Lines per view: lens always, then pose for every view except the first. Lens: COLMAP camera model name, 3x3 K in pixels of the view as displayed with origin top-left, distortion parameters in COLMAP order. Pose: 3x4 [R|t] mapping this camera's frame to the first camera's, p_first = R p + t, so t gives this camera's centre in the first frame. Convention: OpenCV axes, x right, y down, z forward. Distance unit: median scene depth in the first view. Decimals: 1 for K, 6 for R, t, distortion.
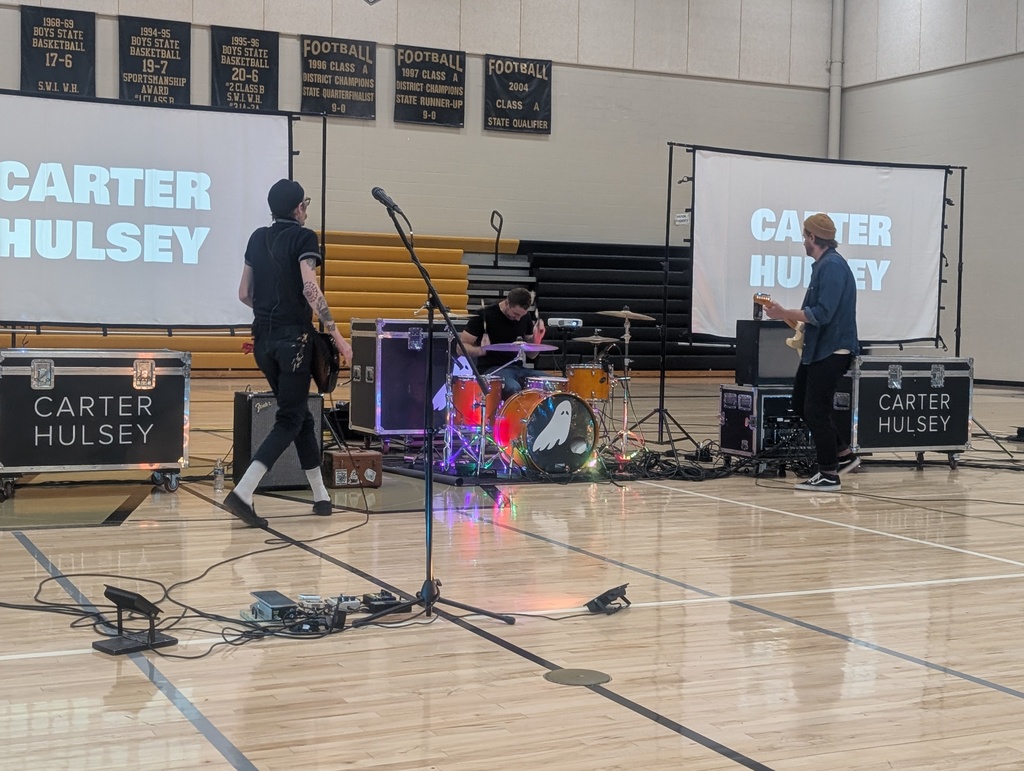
lens RADIAL K [[1429.5, 0, 493.6], [0, 1429.5, 385.3], [0, 0, 1]] dist [0.249964, -1.154502]
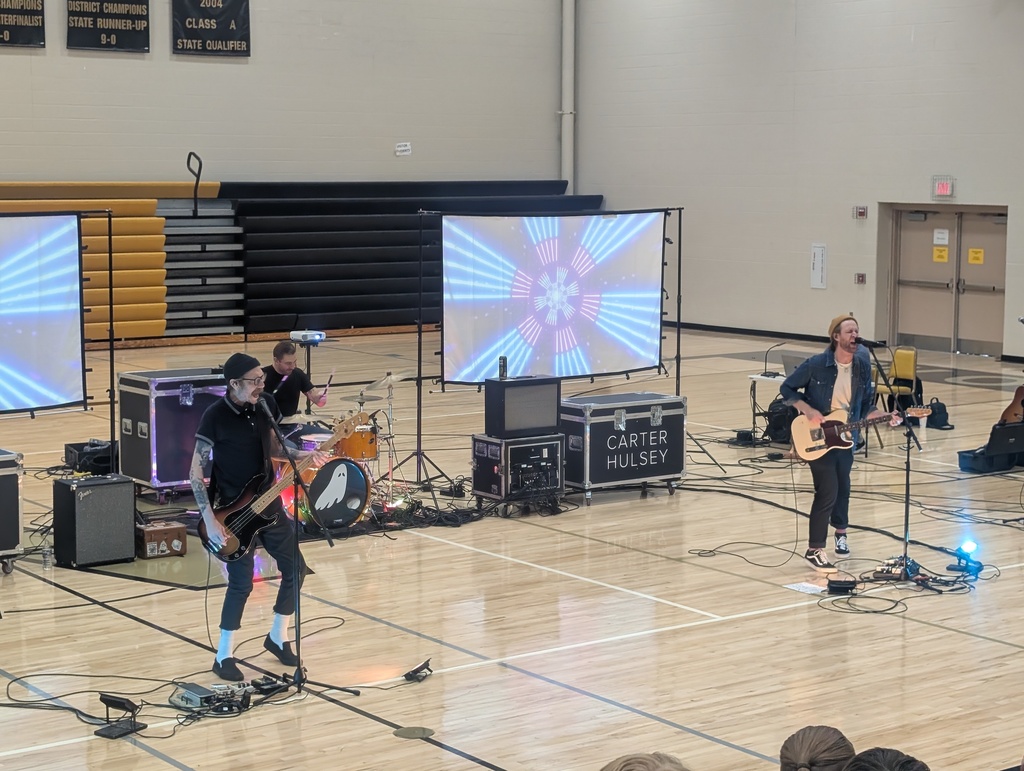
lens RADIAL K [[1988.6, 0, 512.0], [0, 1988.6, 385.5], [0, 0, 1]] dist [0.277856, -1.482373]
pose [[0.980332, -0.037602, 0.193738, -0.106237], [0.023101, 0.996796, 0.076573, -0.148894], [-0.195996, -0.070592, 0.978060, -0.500903]]
